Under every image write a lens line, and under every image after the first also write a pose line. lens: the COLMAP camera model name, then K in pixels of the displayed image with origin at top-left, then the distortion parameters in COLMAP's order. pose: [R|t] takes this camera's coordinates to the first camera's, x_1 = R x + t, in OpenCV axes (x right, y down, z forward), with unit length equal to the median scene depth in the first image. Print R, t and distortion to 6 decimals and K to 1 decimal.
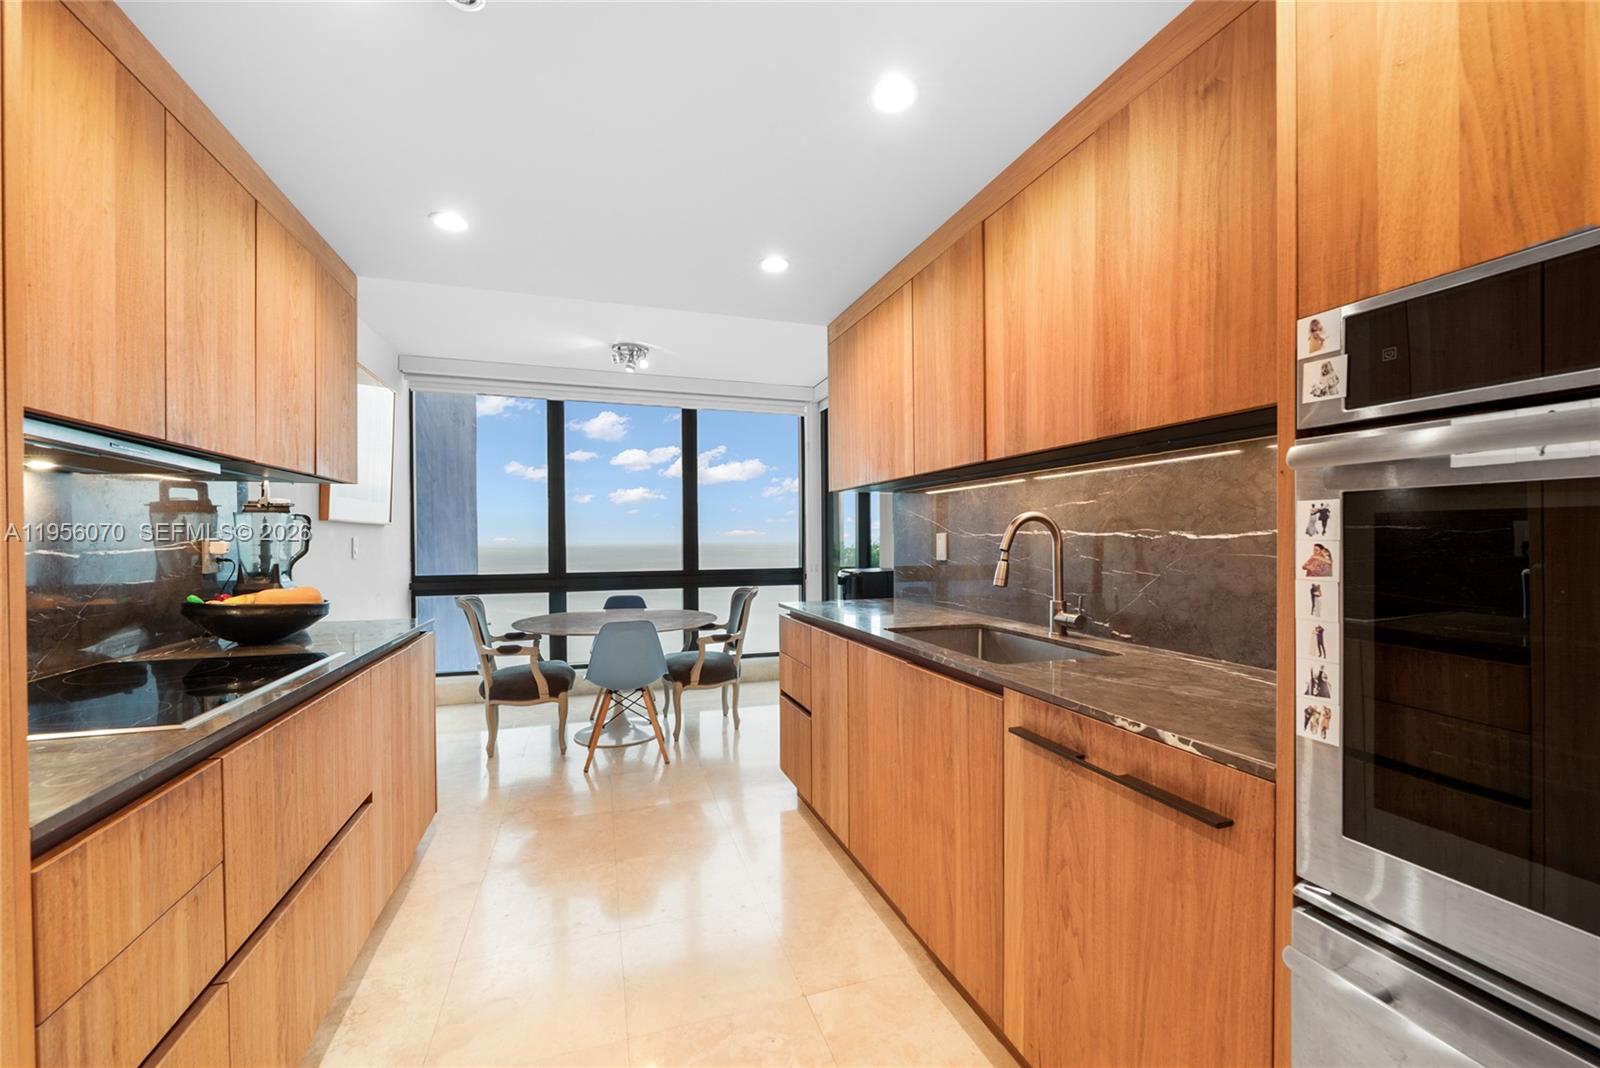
lens RADIAL K [[638.4, 0, 794.9], [0, 638.4, 535.4], [0, 0, 1]] dist [-0.001911, -0.000314]
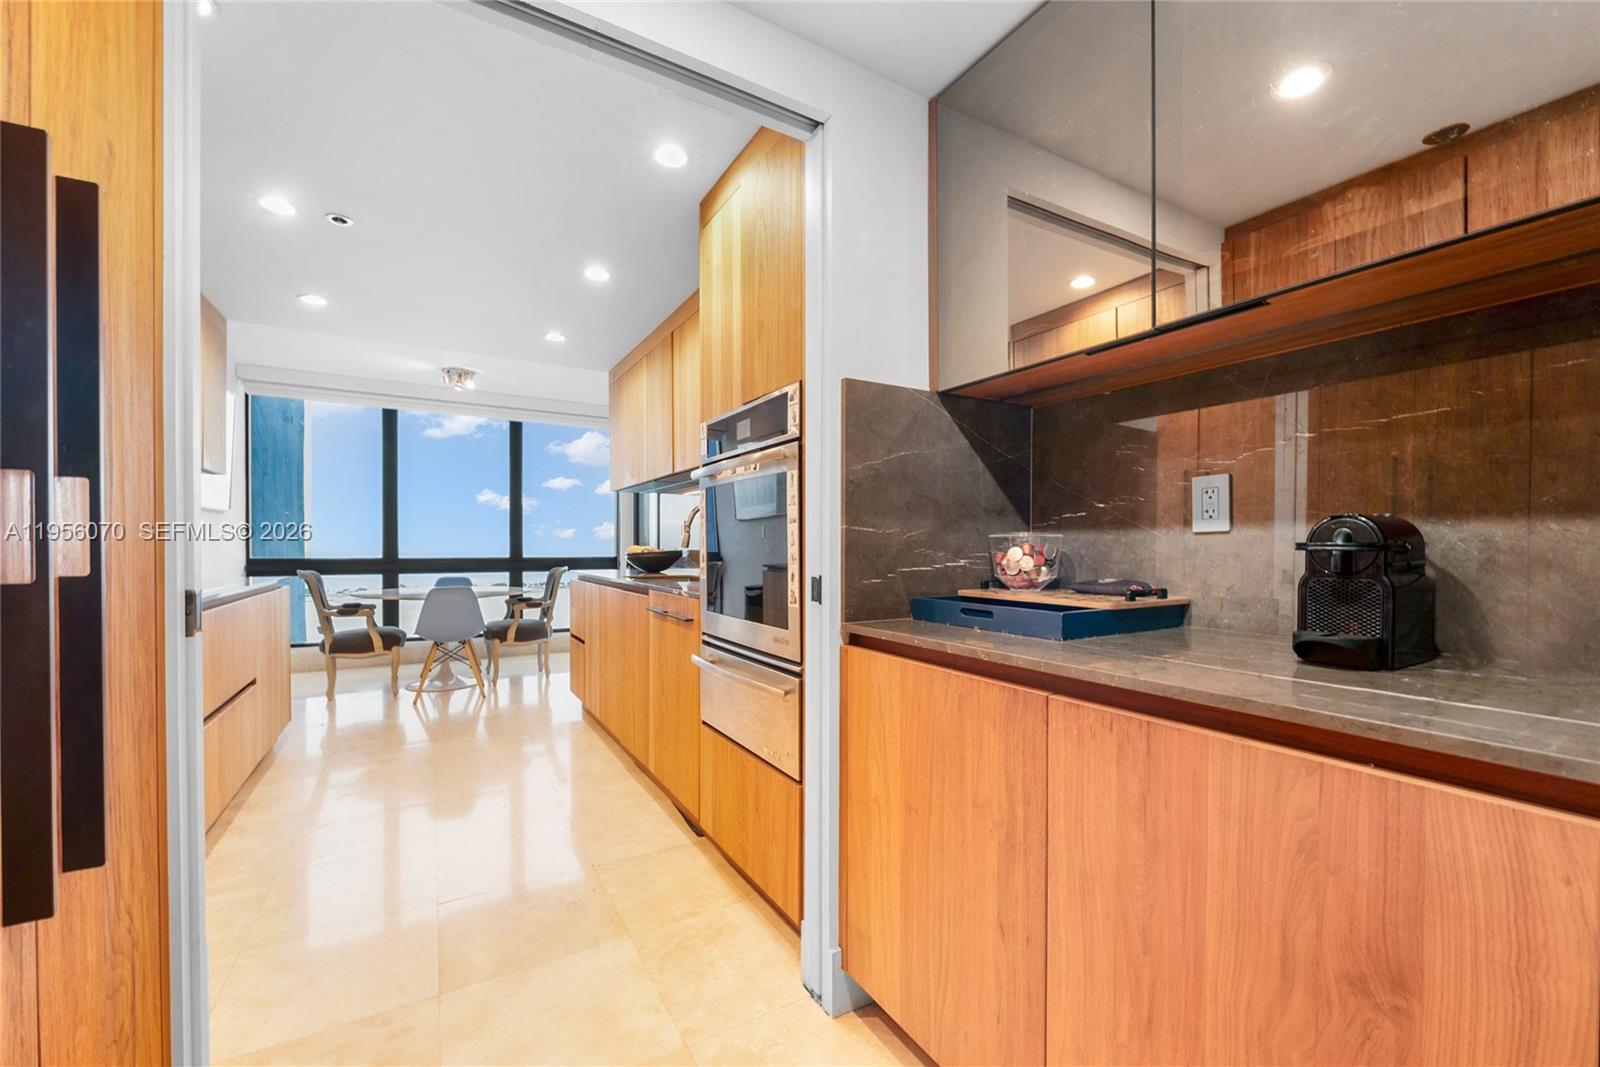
lens RADIAL K [[638.4, 0, 803.5], [0, 638.4, 548.0], [0, 0, 1]] dist [-0.001911, -0.000314]
pose [[0.975868, 0.006985, 0.218251, 0.121992], [-0.008388, 0.999950, 0.005505, 0.032408], [-0.218201, -0.007203, 0.975877, -0.335663]]
